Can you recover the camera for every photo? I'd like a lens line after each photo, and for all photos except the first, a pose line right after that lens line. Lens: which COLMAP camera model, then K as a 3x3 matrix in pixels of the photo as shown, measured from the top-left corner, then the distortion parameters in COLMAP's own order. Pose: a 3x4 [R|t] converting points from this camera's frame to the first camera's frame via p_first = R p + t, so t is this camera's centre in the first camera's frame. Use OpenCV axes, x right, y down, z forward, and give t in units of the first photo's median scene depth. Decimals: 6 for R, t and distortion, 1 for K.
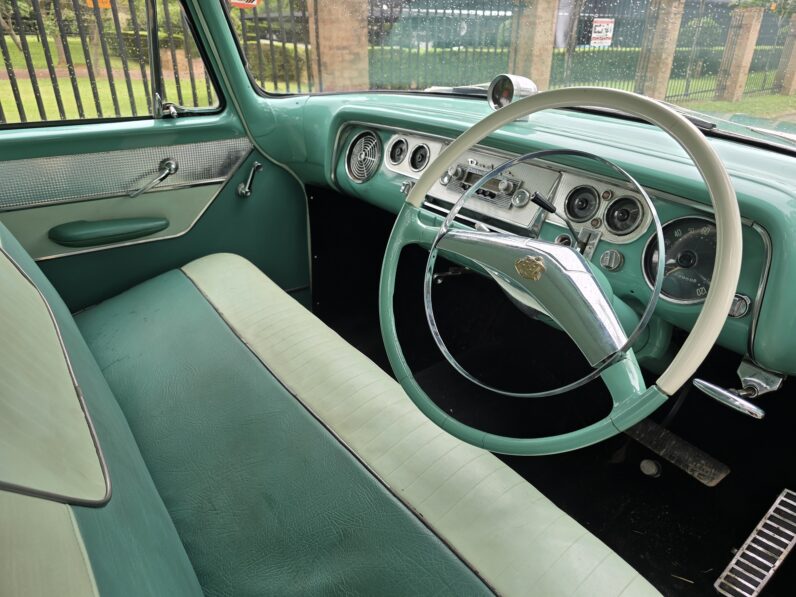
lens RADIAL K [[538.8, 0, 396.1], [0, 538.8, 301.8], [0, 0, 1]] dist [0.007403, -0.001988]
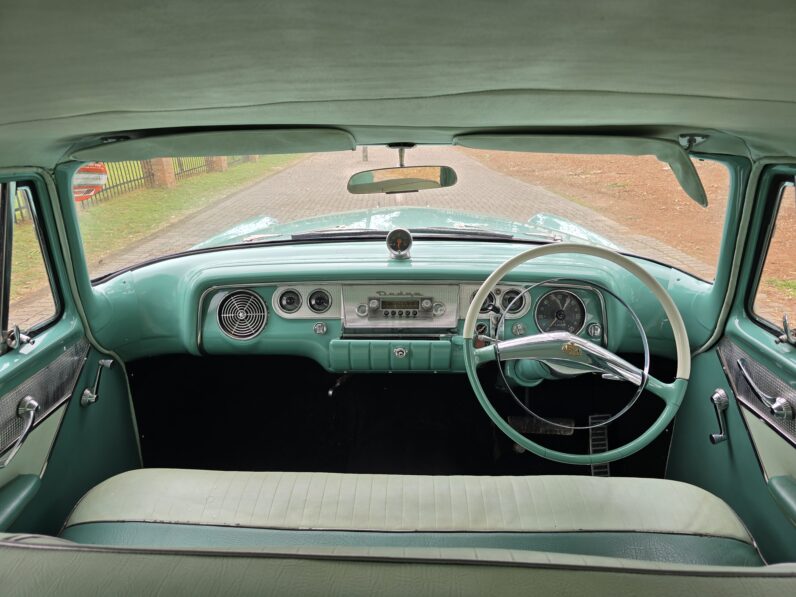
lens RADIAL K [[538.8, 0, 396.0], [0, 538.8, 294.5], [0, 0, 1]] dist [0.007403, -0.001988]
pose [[0.633374, -0.290507, 0.717247, -0.574884], [0.373850, 0.926393, 0.045084, -0.230542], [-0.677549, 0.239588, 0.695359, 0.076367]]
